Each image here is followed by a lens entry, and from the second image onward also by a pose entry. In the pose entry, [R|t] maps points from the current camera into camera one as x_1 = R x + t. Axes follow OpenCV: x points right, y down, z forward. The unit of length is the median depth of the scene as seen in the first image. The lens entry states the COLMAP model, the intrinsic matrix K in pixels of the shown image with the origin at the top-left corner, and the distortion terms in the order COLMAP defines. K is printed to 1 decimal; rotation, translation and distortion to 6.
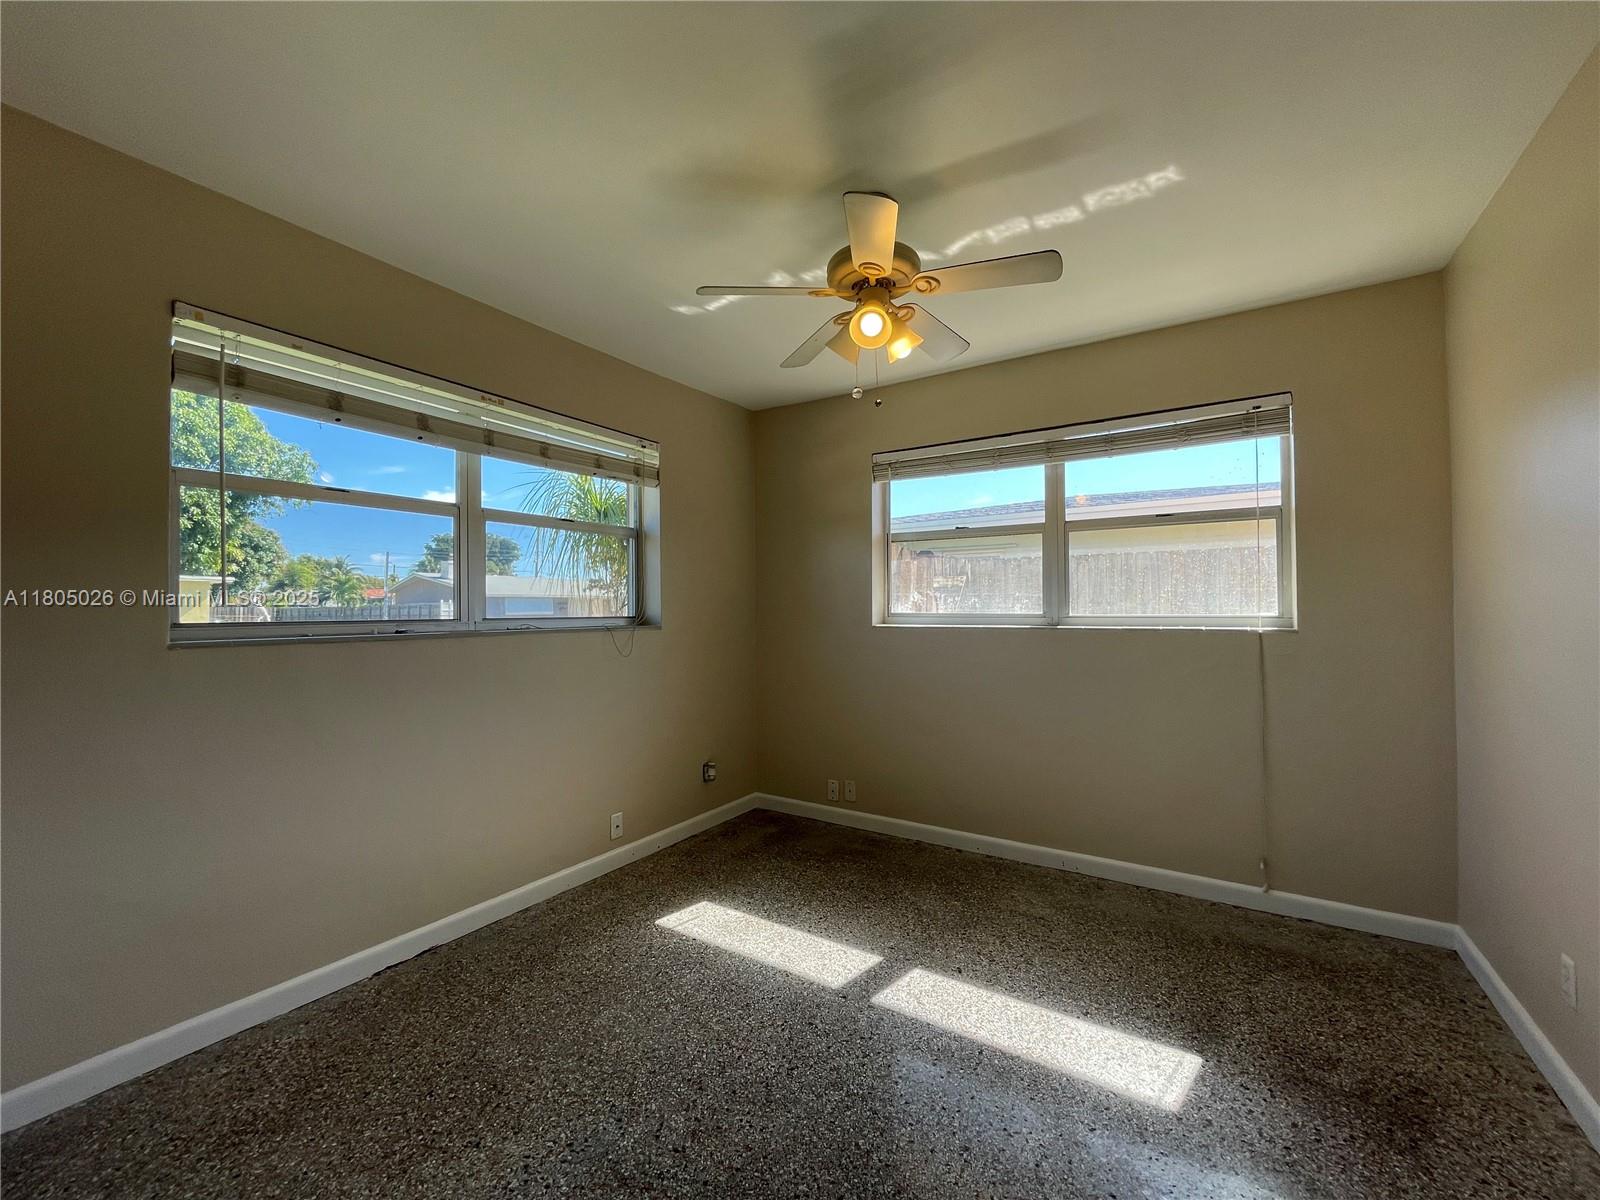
lens RADIAL K [[644.7, 0, 798.0], [0, 644.7, 597.4], [0, 0, 1]] dist [-0.001854, -0.000620]
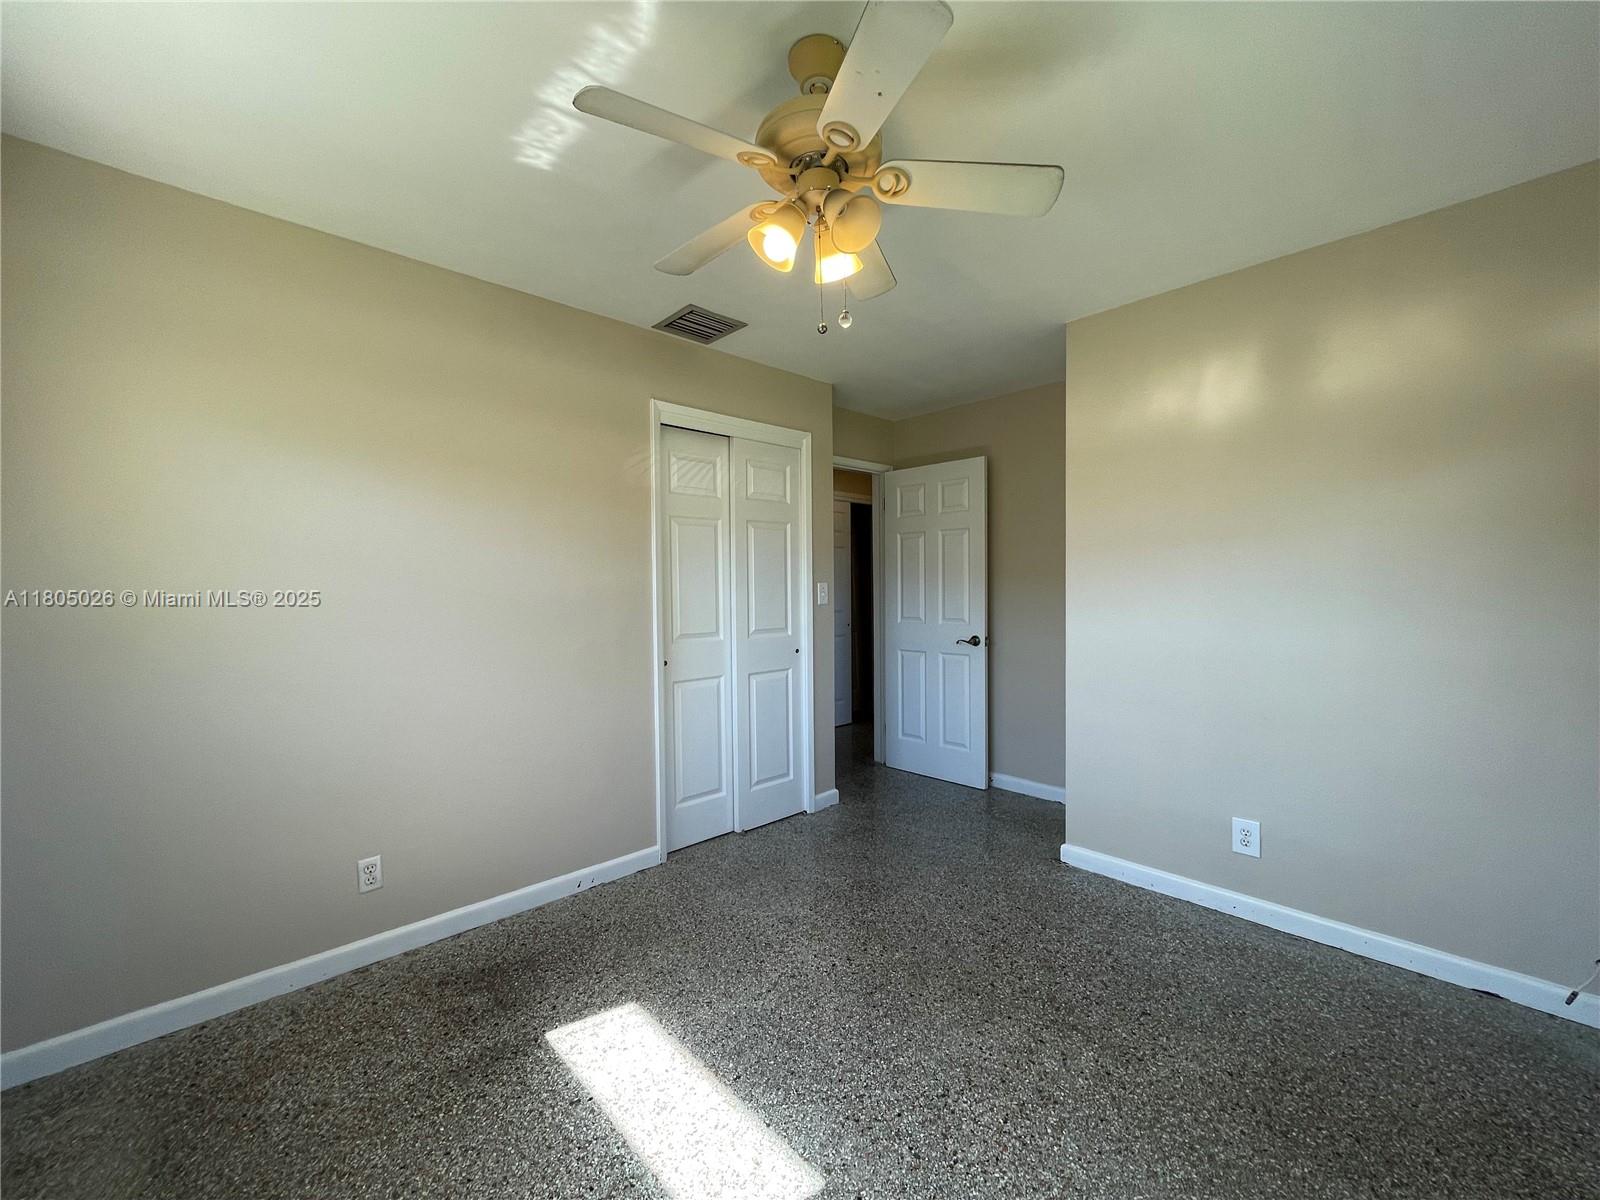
lens RADIAL K [[644.7, 0, 798.0], [0, 644.7, 597.4], [0, 0, 1]] dist [-0.001854, -0.000620]
pose [[-0.970283, 0.009495, 0.241788, -0.038363], [0.009658, 0.999953, -0.000511, 0.007333], [-0.241781, 0.001840, -0.970329, 2.019042]]
